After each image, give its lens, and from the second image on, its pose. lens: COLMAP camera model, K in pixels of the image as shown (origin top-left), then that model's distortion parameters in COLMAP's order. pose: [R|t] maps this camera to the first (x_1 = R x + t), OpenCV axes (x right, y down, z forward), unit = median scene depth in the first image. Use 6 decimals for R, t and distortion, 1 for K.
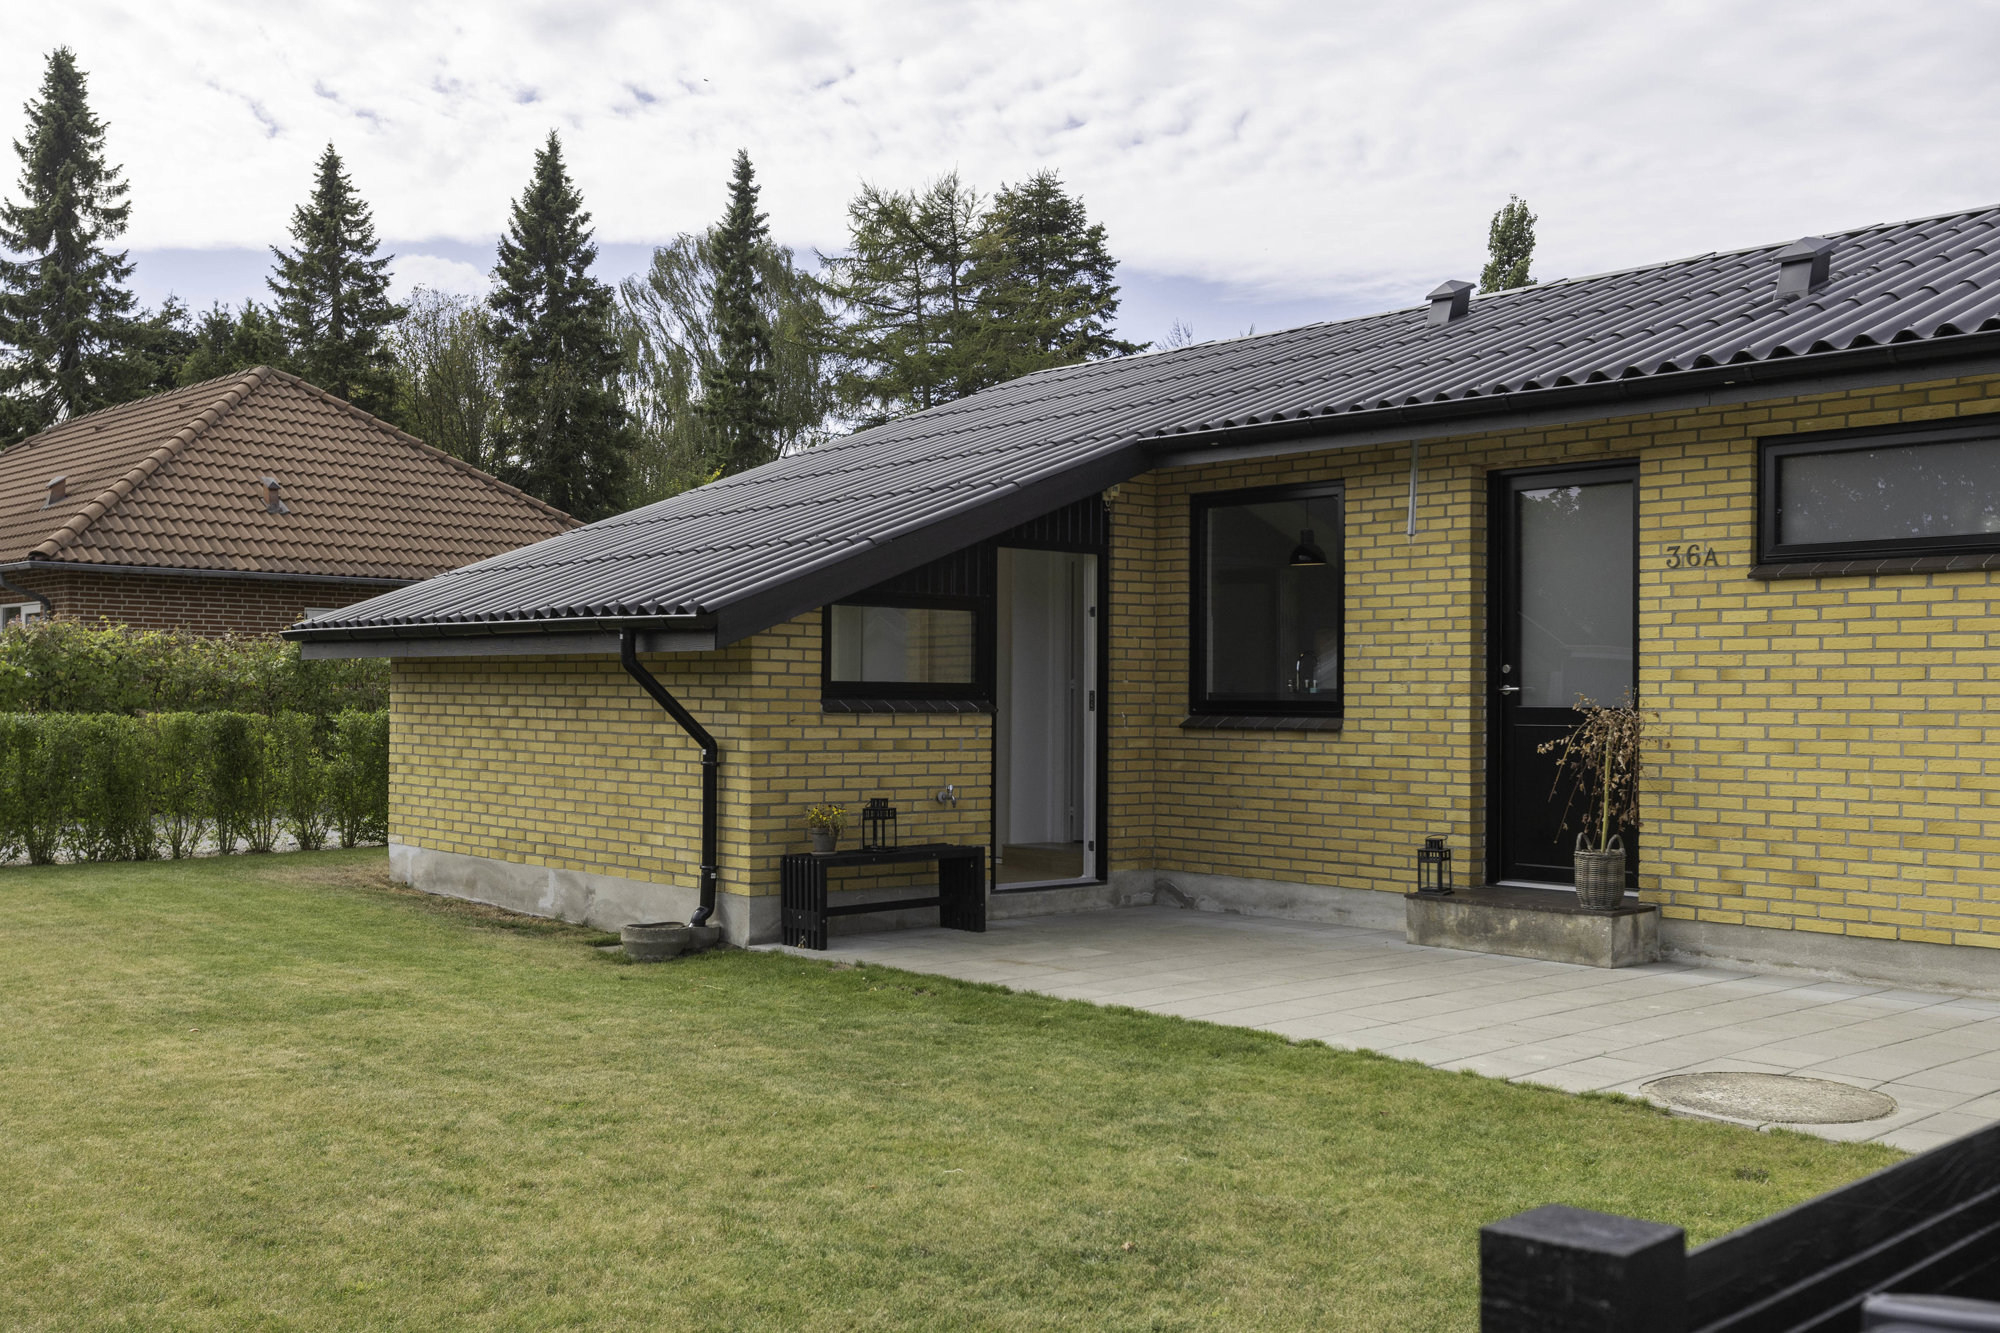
lens RADIAL K [[1923.6, 0, 1000.0], [0, 1923.6, 666.5], [0, 0, 1]] dist [-0.005211, -0.023060]
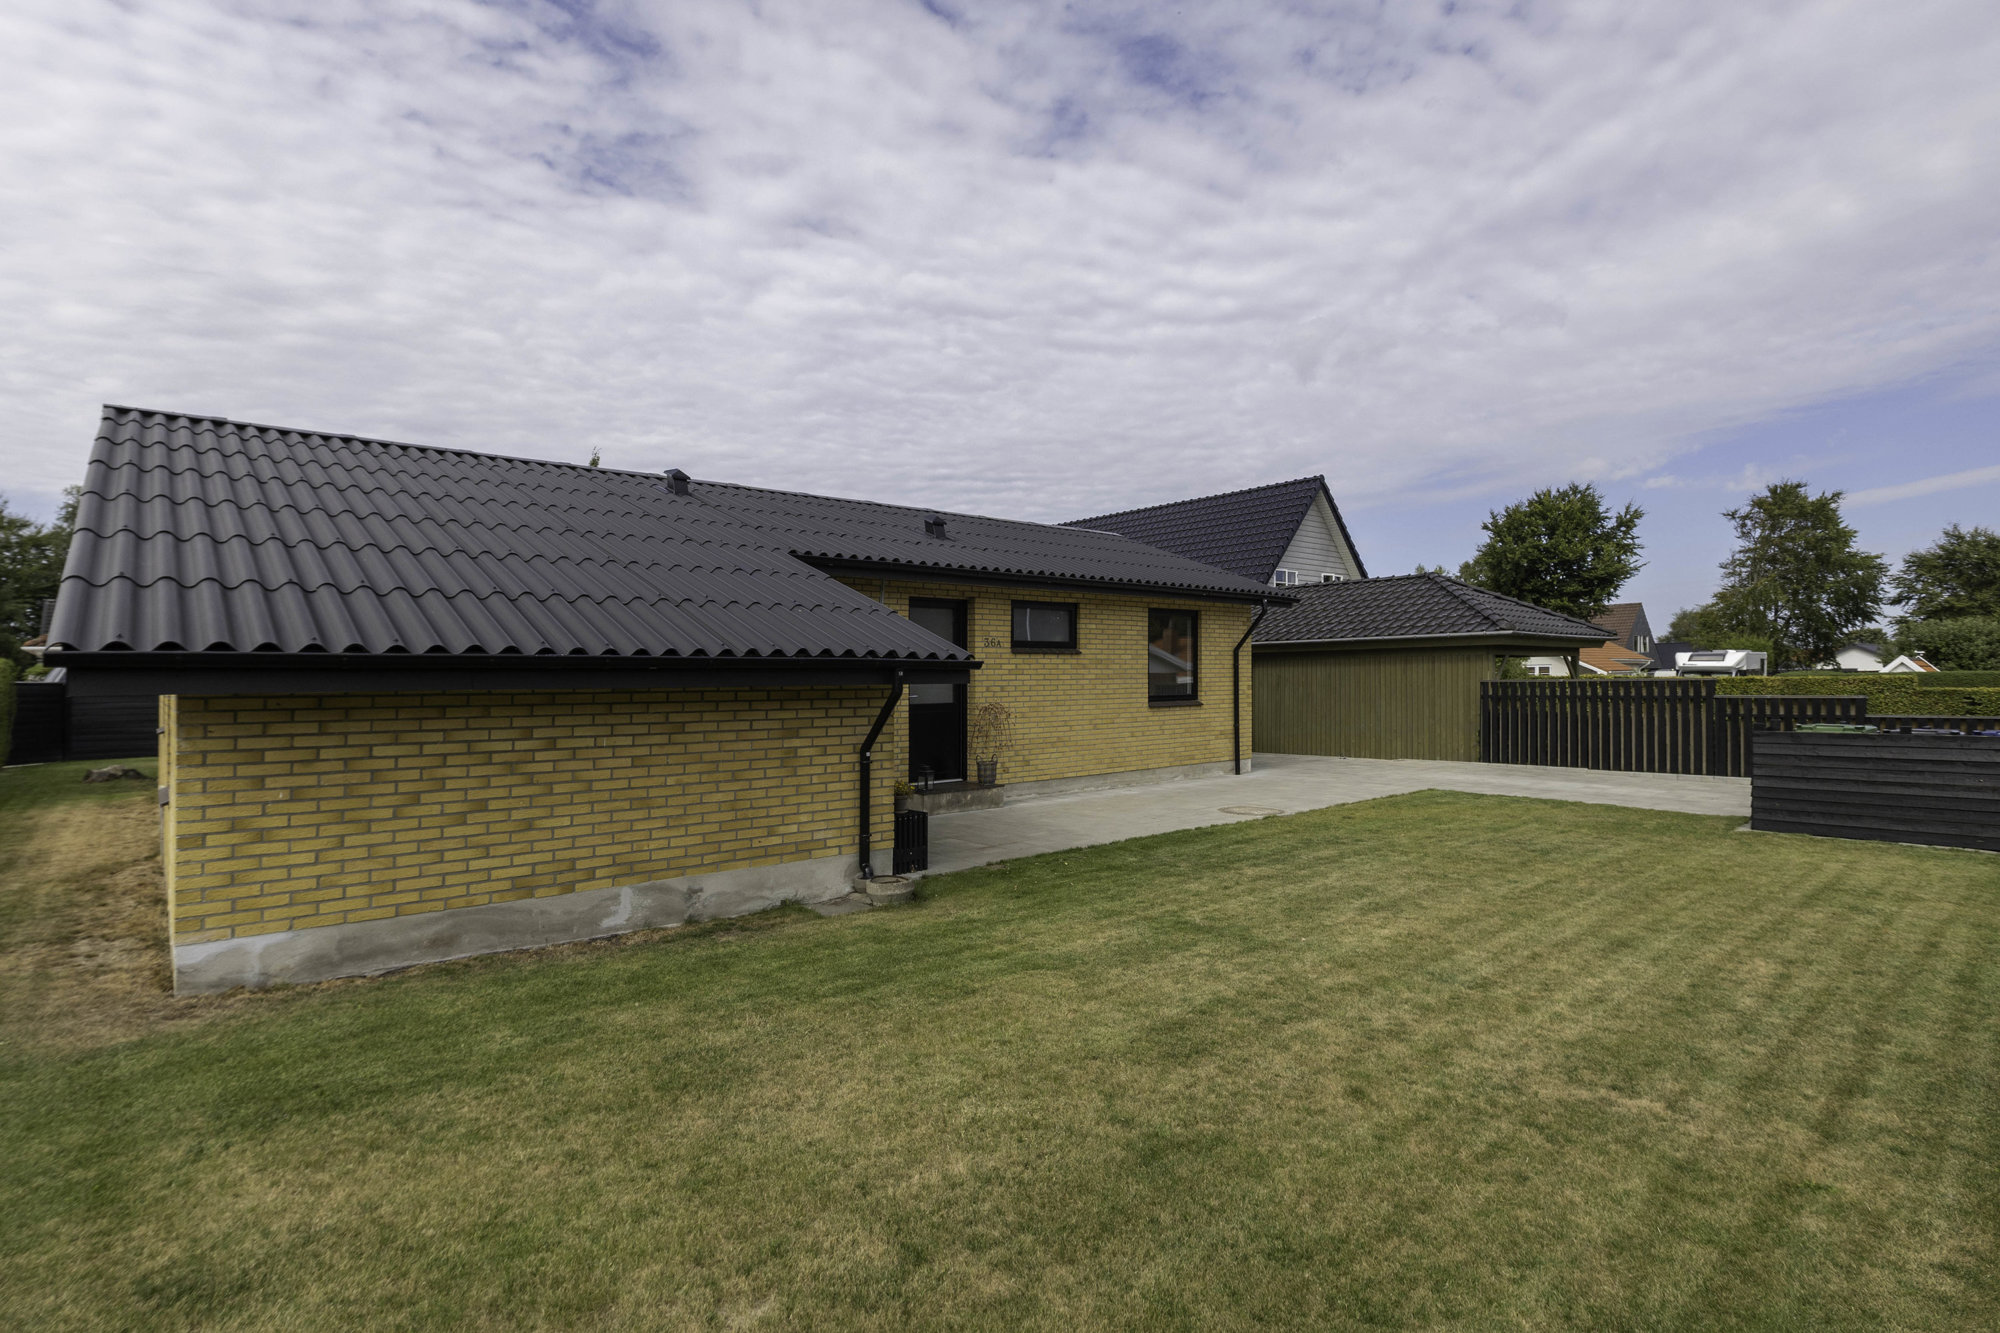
lens RADIAL K [[926.1, 0, 1000.0], [0, 926.1, 666.5], [0, 0, 1]] dist [-0.014780, -0.000042]
pose [[0.072172, 0.009838, 0.997344, -0.758040], [0.002030, 0.999948, -0.010011, -0.011804], [-0.997390, 0.002747, 0.072149, 0.783365]]
